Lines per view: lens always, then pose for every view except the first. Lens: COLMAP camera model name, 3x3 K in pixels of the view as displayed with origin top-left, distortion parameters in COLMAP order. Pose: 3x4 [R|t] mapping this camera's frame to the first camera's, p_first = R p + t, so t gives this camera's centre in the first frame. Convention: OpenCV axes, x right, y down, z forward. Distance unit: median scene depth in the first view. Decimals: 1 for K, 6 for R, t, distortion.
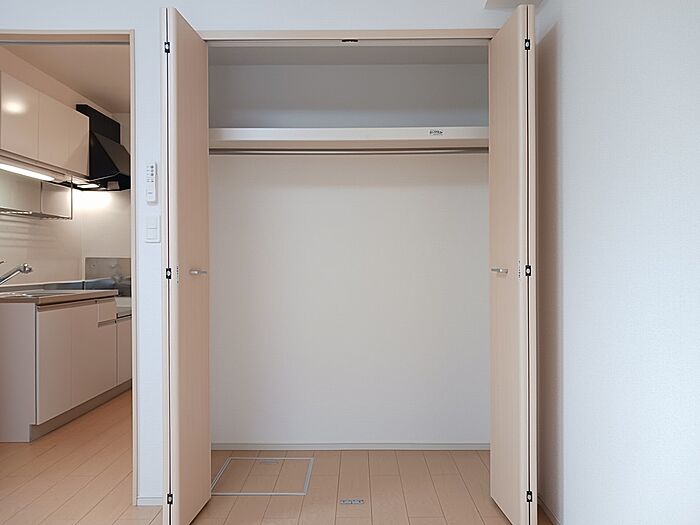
lens RADIAL K [[575.0, 0, 350.0], [0, 575.0, 262.5], [0, 0, 1]] dist [0.051659, -0.003262]
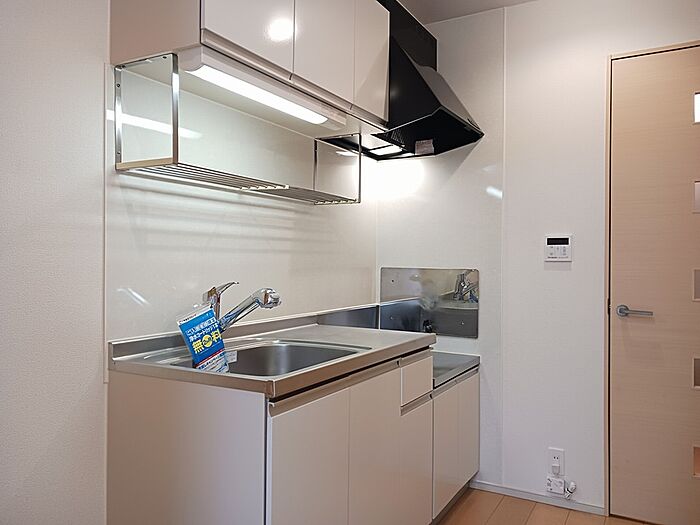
lens RADIAL K [[575.0, 0, 350.0], [0, 575.0, 262.5], [0, 0, 1]] dist [0.051659, -0.003262]
pose [[0.883929, 0.006458, -0.467576, -0.229085], [-0.007002, 0.999975, 0.000573, -0.016519], [0.467568, 0.002767, 0.883953, 0.512381]]
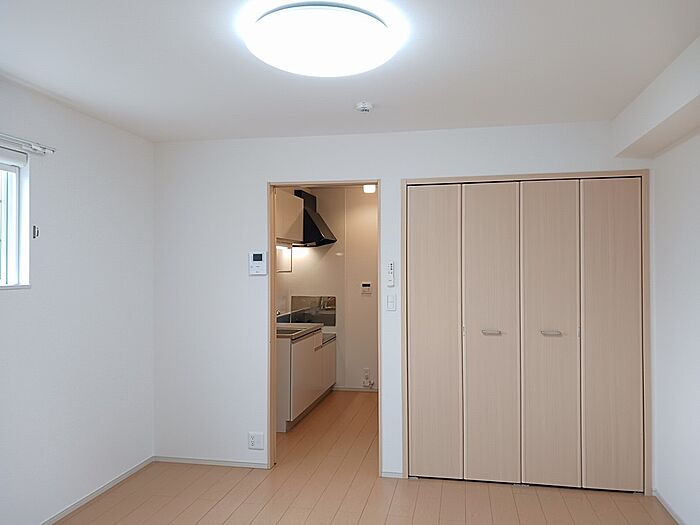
lens RADIAL K [[575.0, 0, 350.0], [0, 575.0, 262.5], [0, 0, 1]] dist [0.051659, -0.003262]
pose [[0.985460, -0.007176, -0.169756, -0.107217], [0.007502, 0.999971, 0.001280, -0.099915], [0.169742, -0.002535, 0.985485, -0.333130]]
